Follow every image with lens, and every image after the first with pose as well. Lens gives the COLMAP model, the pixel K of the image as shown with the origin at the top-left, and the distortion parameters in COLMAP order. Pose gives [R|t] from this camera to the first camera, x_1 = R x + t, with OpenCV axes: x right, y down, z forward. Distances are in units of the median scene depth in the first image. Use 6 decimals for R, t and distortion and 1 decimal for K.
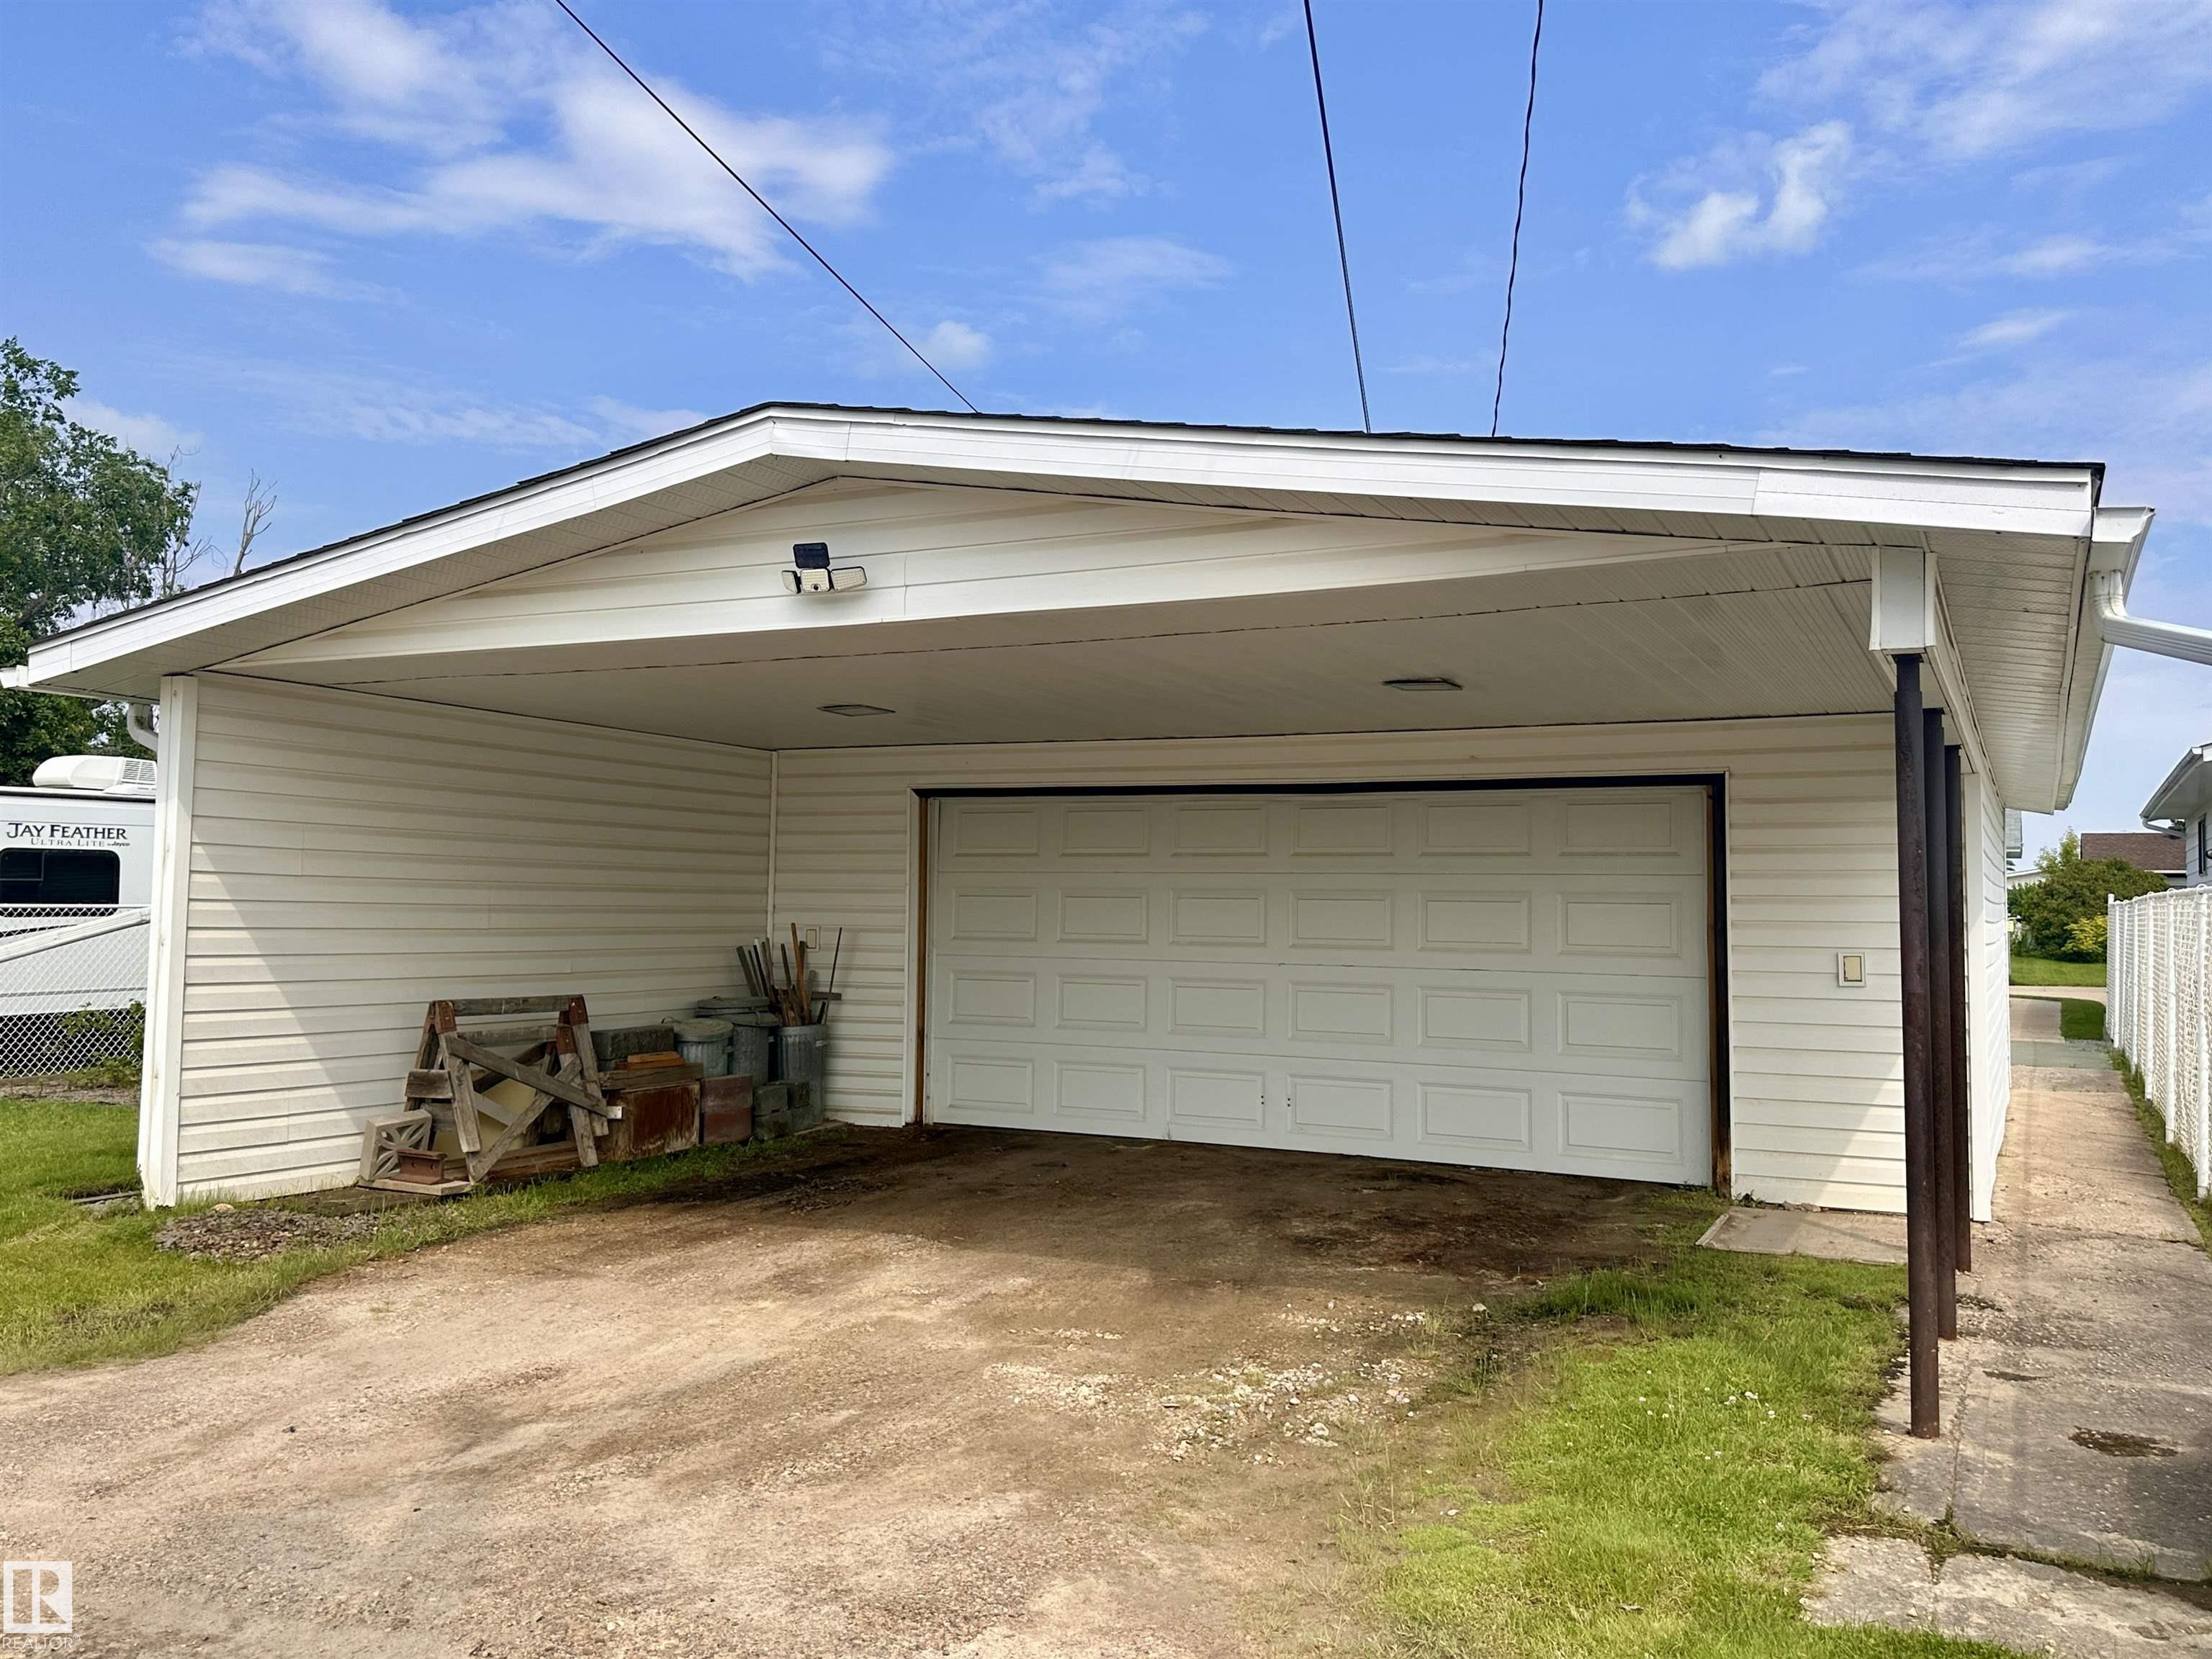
lens RADIAL K [[1789.4, 0, 1111.9], [0, 1789.4, 837.0], [0, 0, 1]] dist [0.113185, -0.156399]
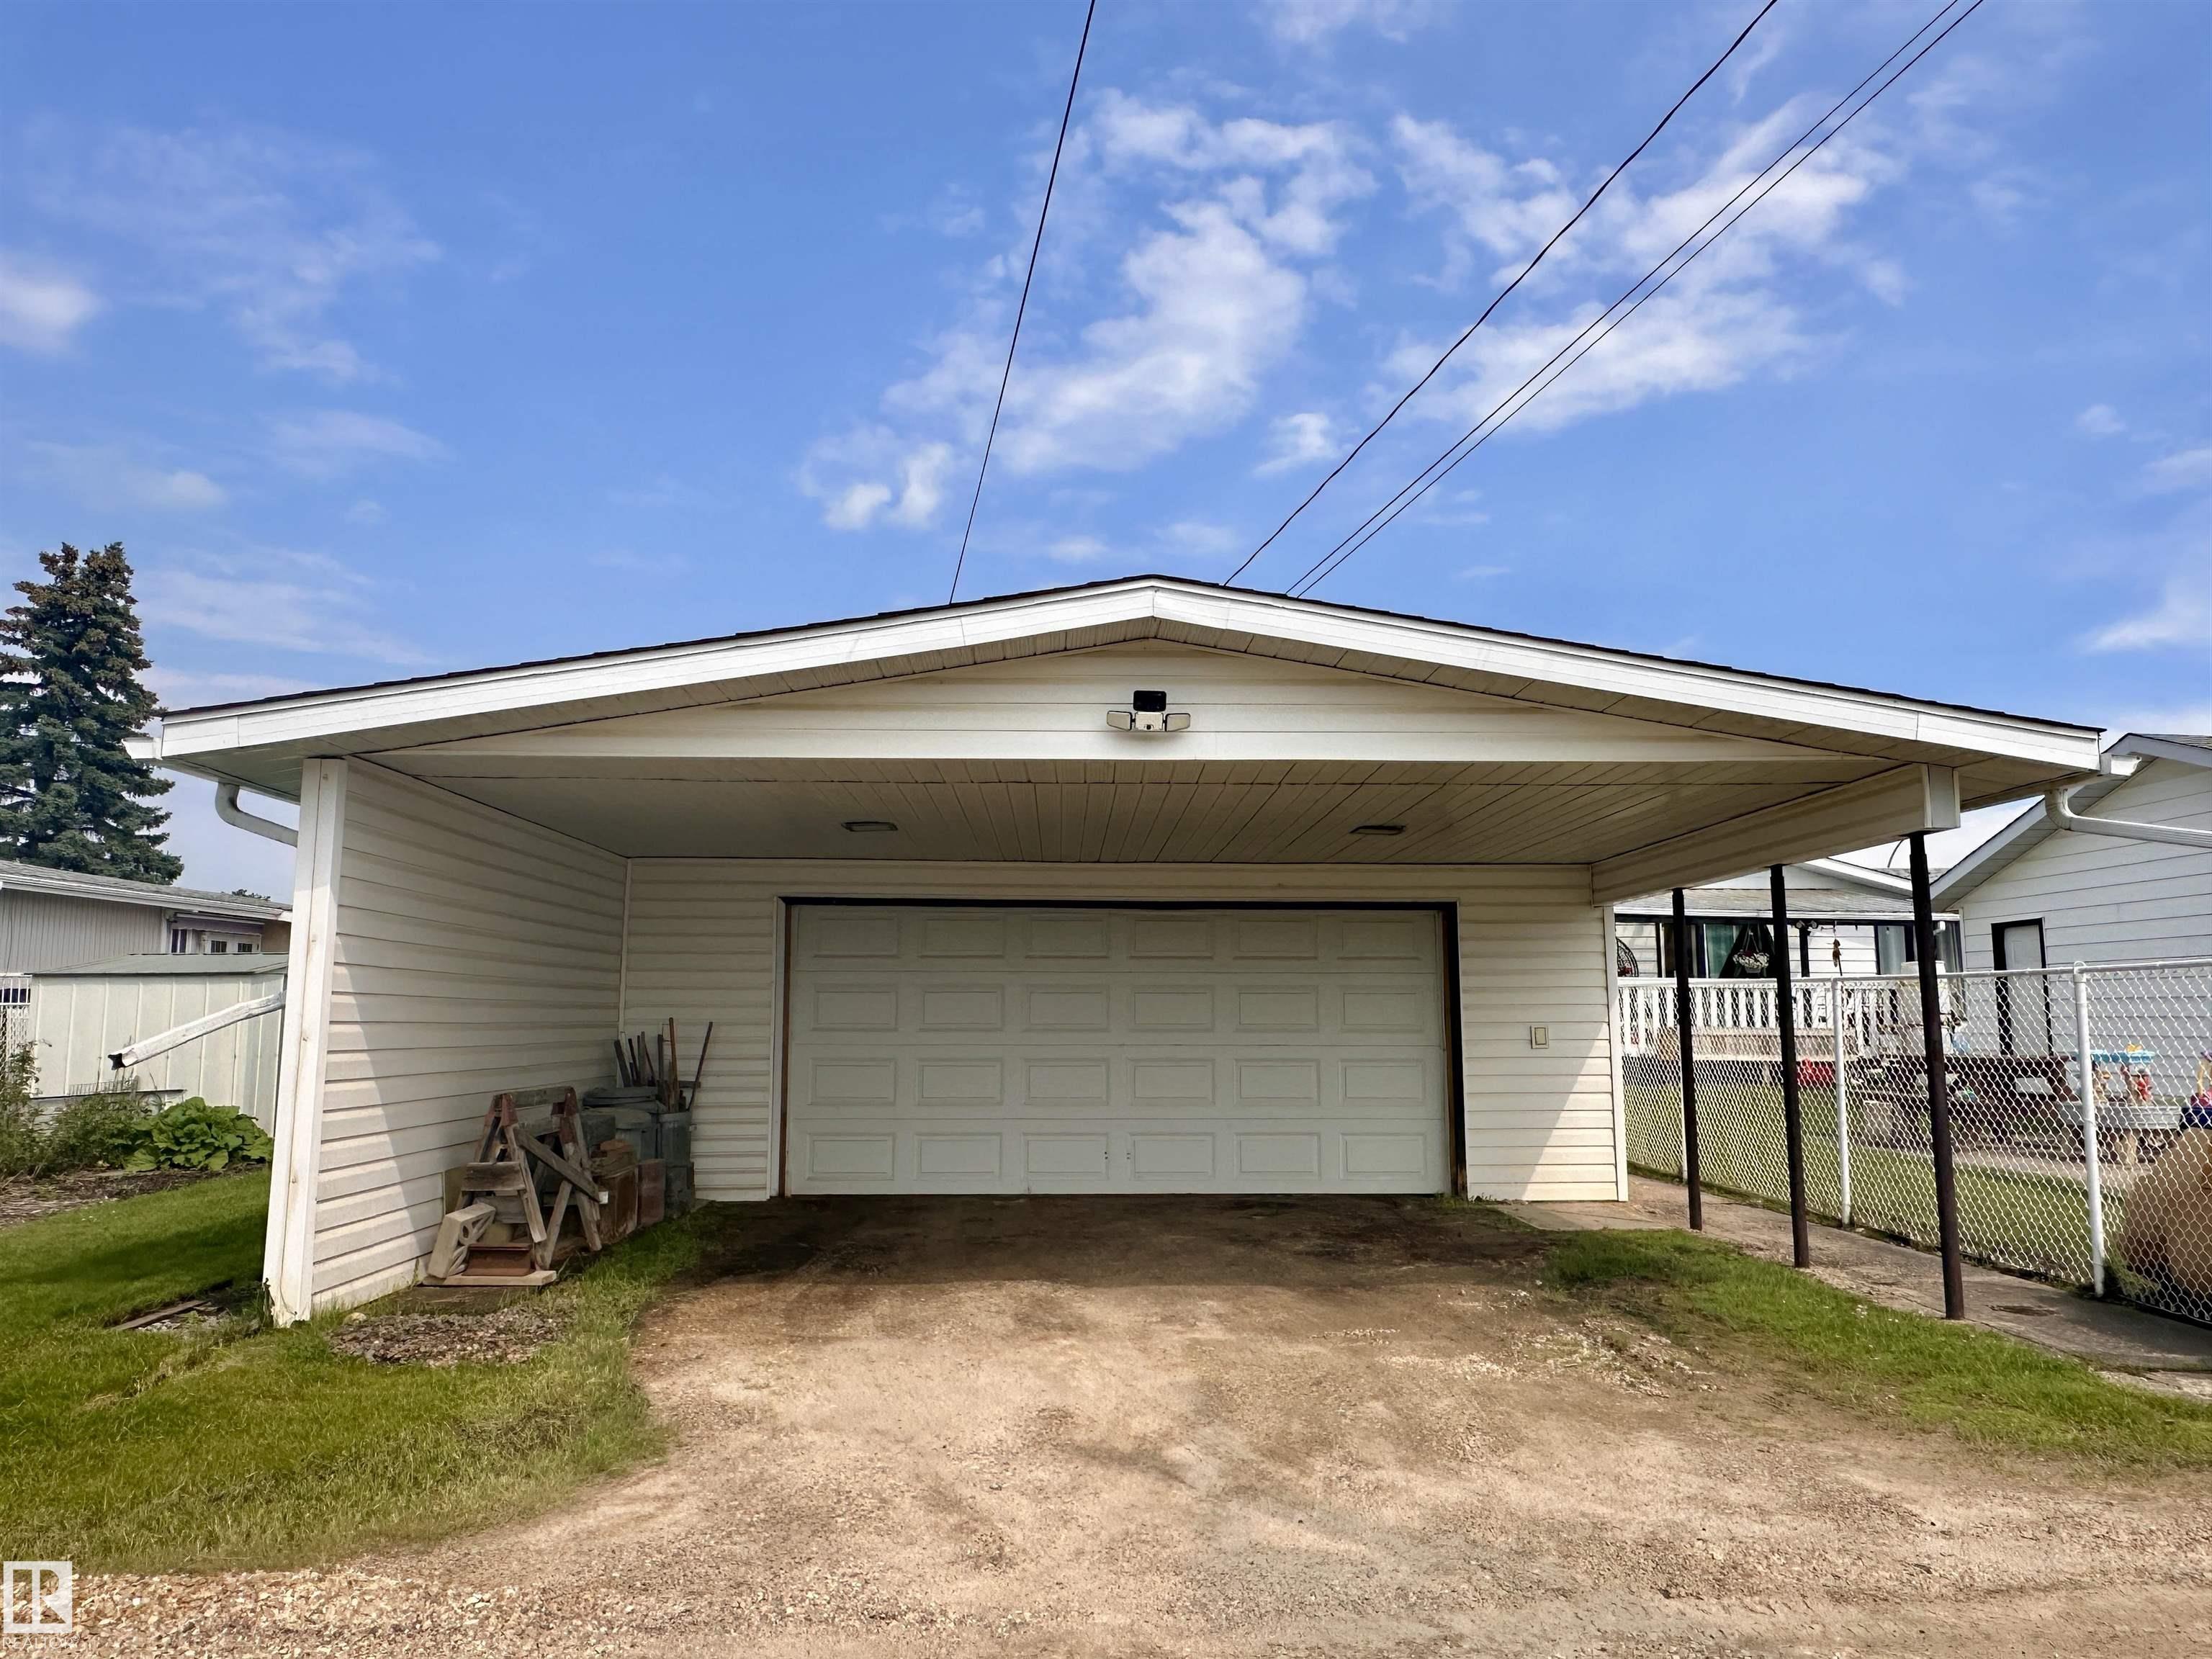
lens RADIAL K [[1440.8, 0, 1106.0], [0, 1440.8, 829.5], [0, 0, 1]] dist [-0.006036, 0.001974]
pose [[0.877267, 0.050669, 0.477321, -0.518370], [-0.009132, 0.995995, -0.088944, 0.013099], [-0.479916, 0.073669, 0.874216, 0.138261]]
